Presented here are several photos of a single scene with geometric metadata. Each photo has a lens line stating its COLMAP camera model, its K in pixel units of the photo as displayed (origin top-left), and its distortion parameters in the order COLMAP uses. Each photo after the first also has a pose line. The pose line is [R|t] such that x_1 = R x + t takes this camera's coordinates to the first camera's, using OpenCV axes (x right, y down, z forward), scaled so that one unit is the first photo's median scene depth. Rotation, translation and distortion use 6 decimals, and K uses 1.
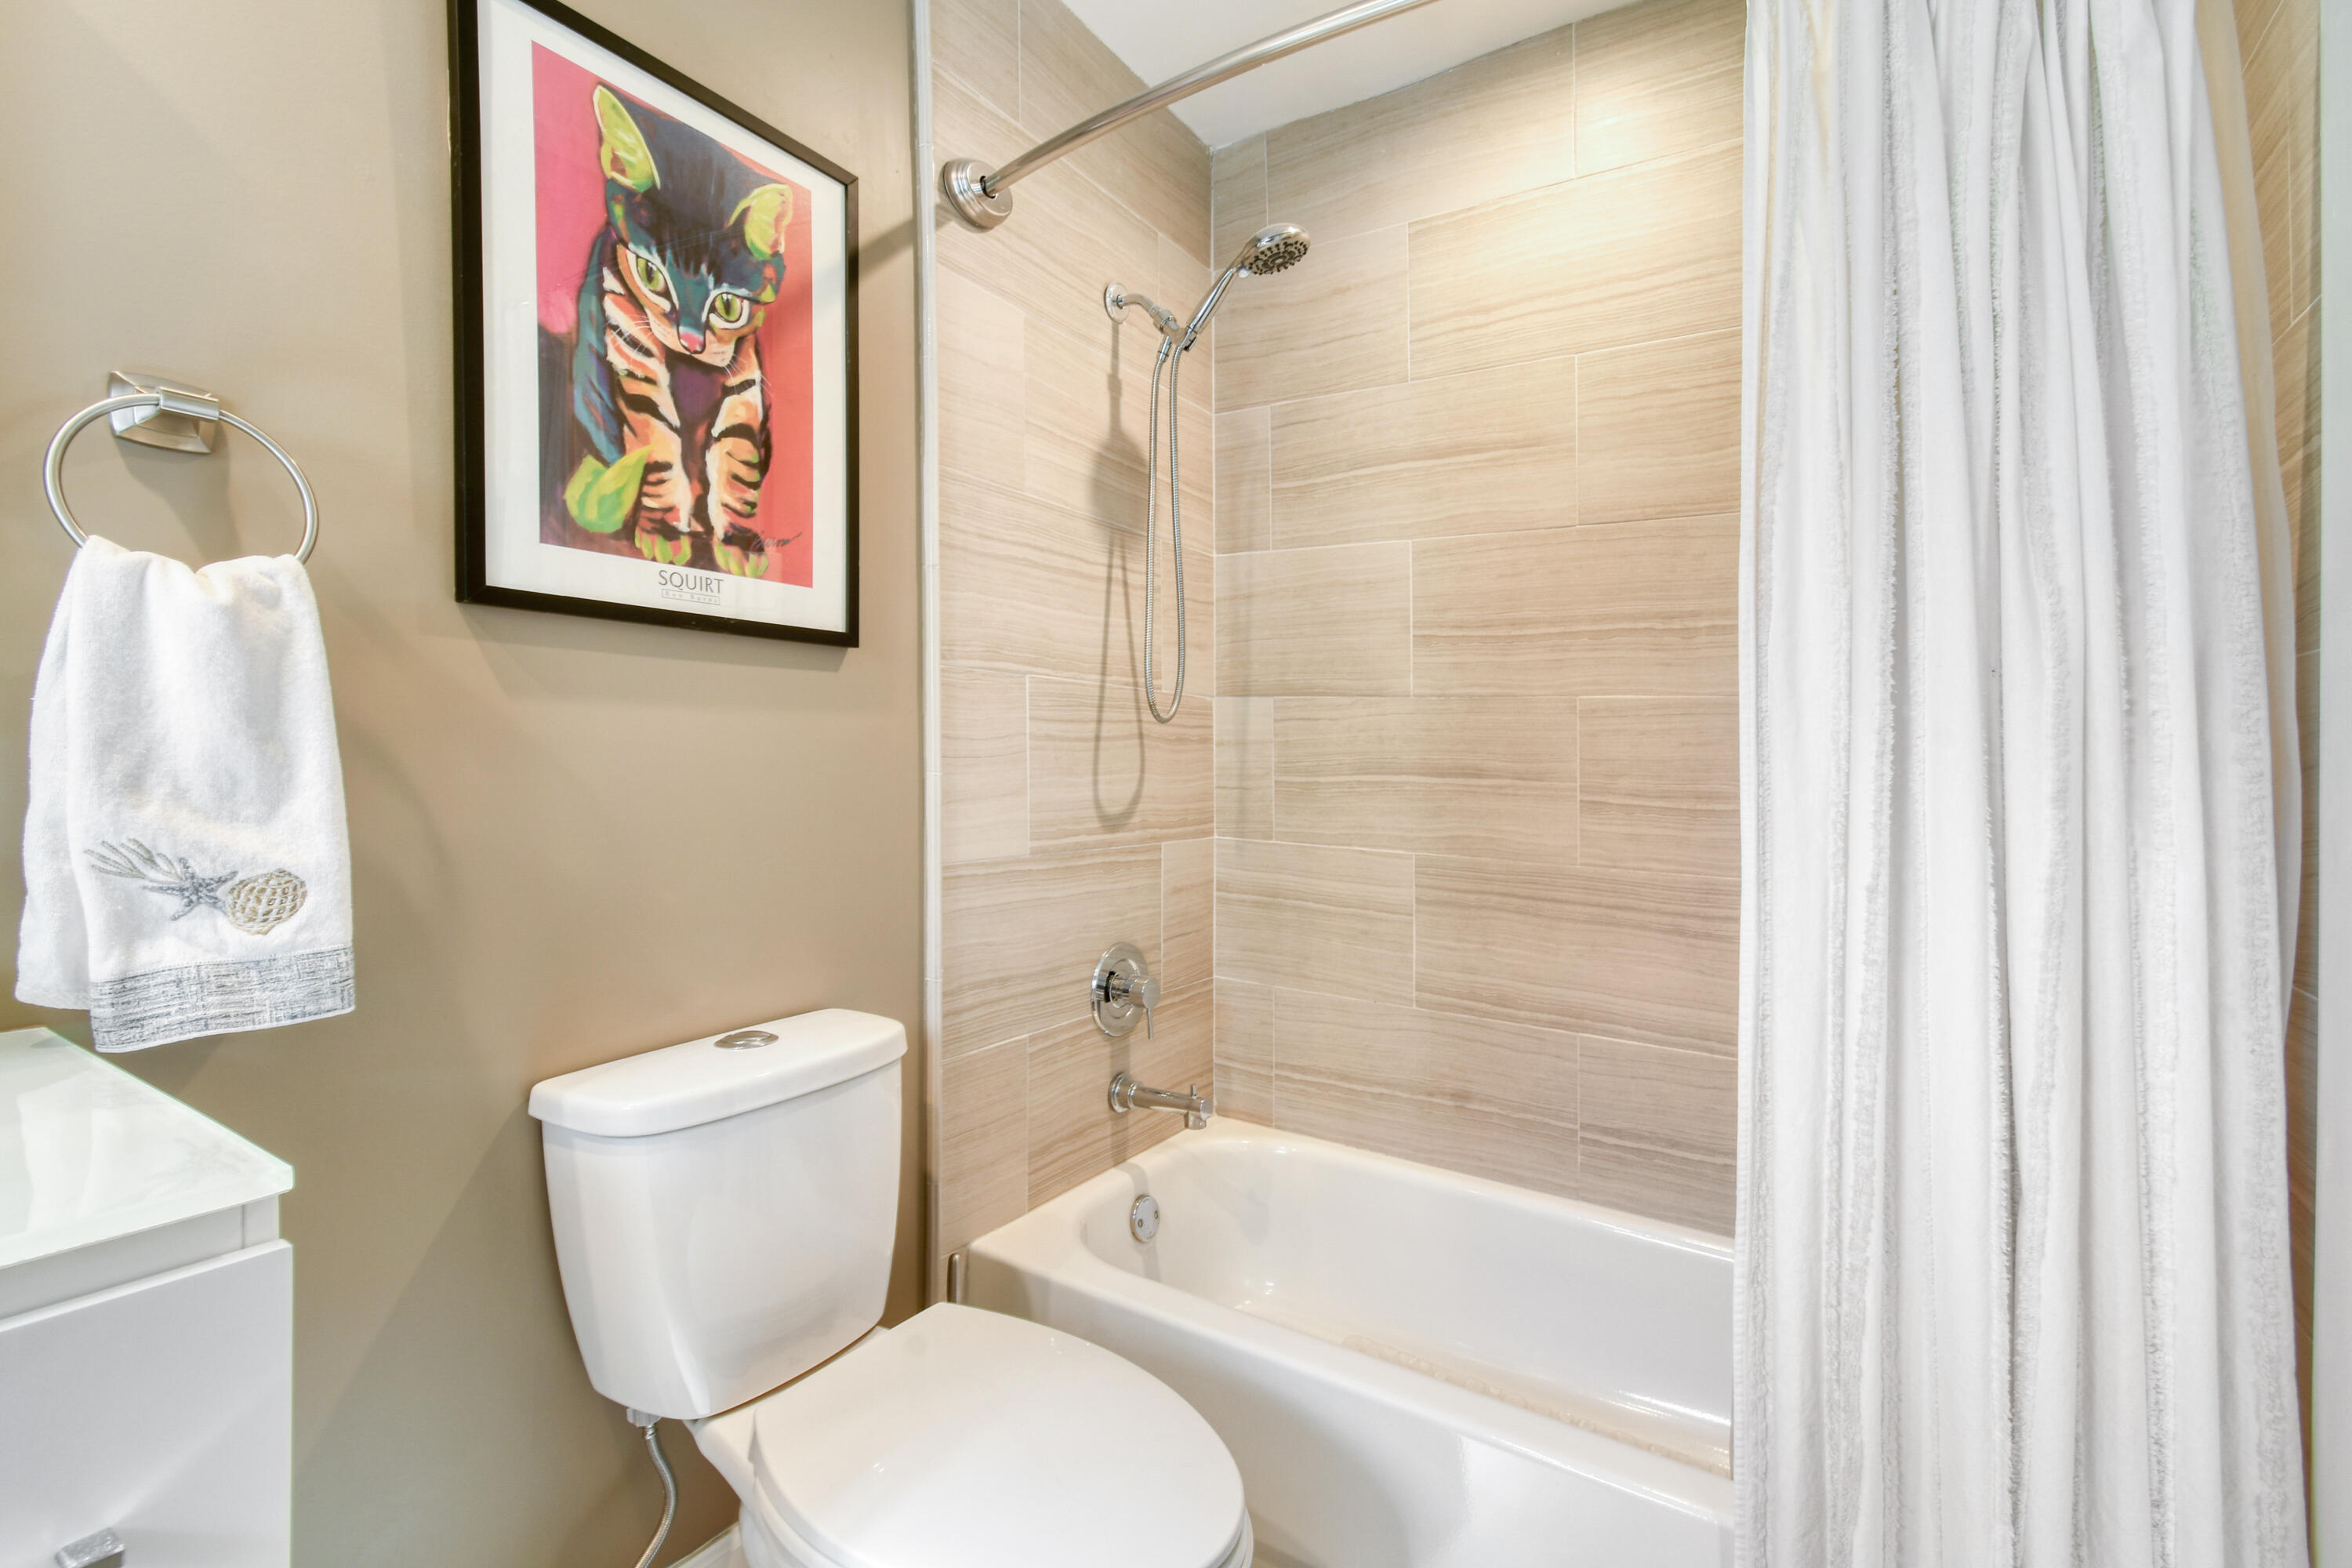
lens RADIAL K [[1043.0, 0, 1174.1], [0, 1043.0, 768.8], [0, 0, 1]] dist [-0.000466, -0.000151]
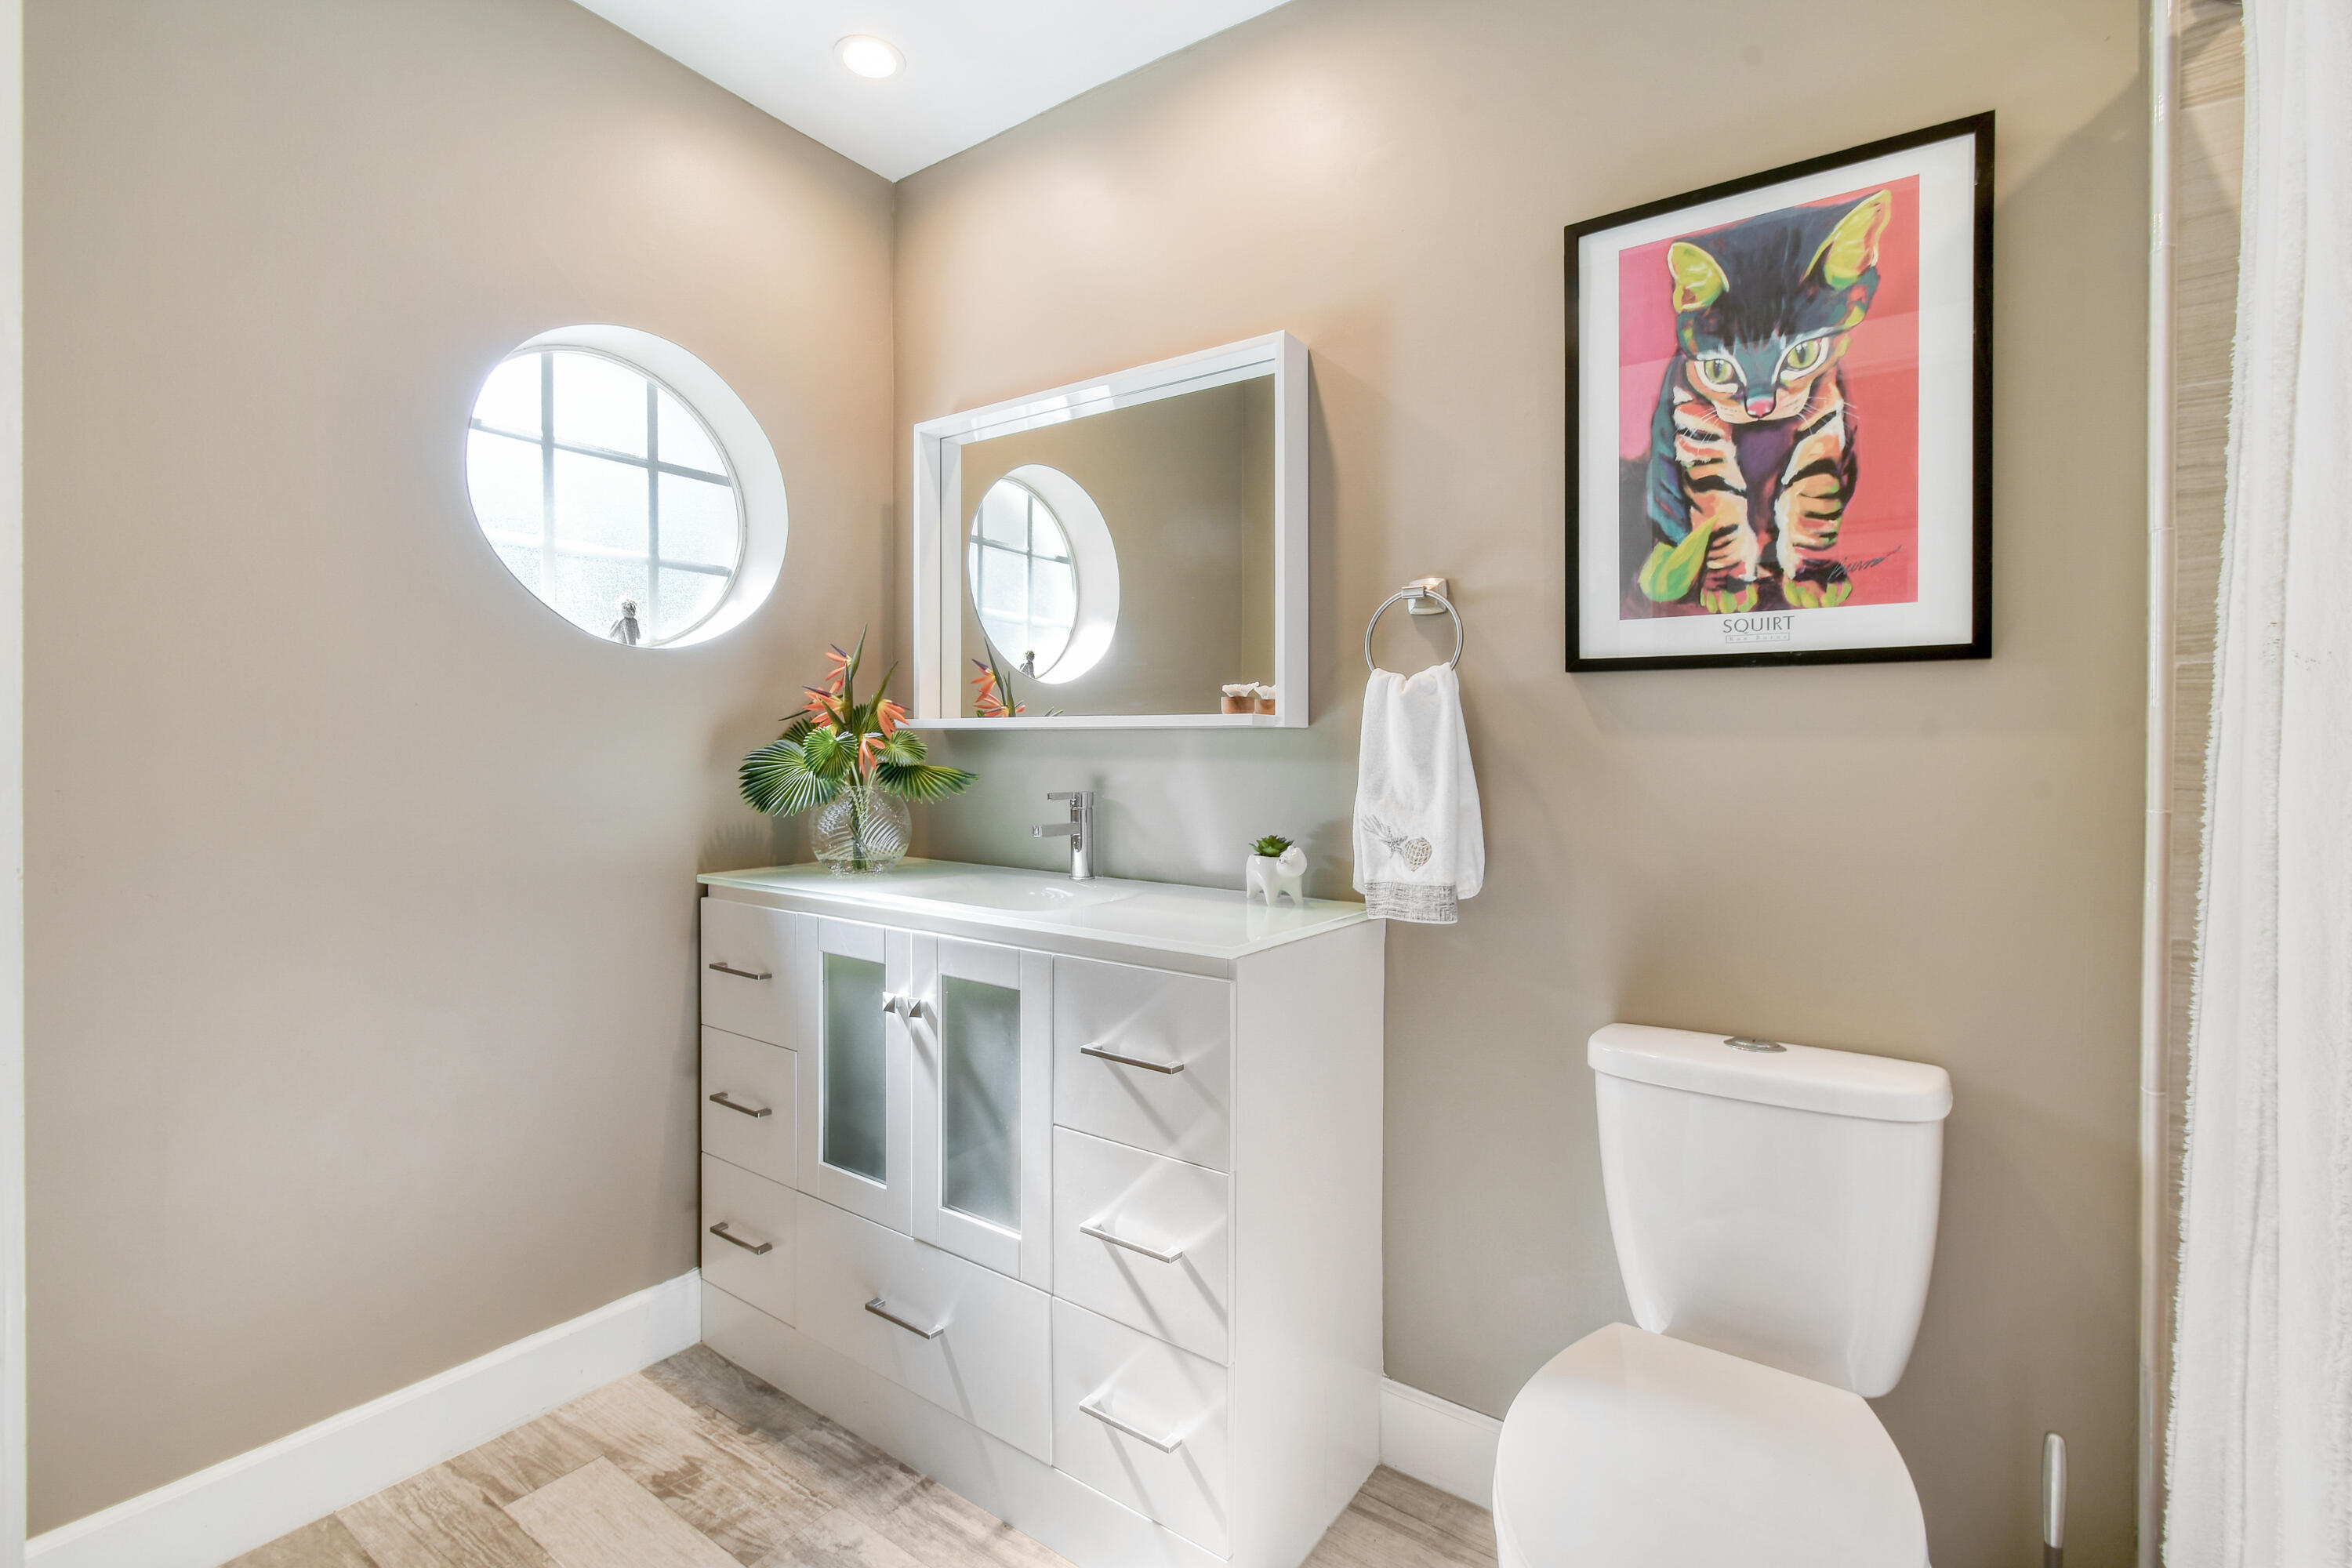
lens RADIAL K [[1043.0, 0, 1174.1], [0, 1043.0, 768.8], [0, 0, 1]] dist [-0.000466, -0.000151]
pose [[-0.047622, 0.007982, -0.998834, 0.684870], [-0.026432, 0.999608, 0.009249, -0.020888], [0.998516, 0.026842, -0.047393, 0.448874]]
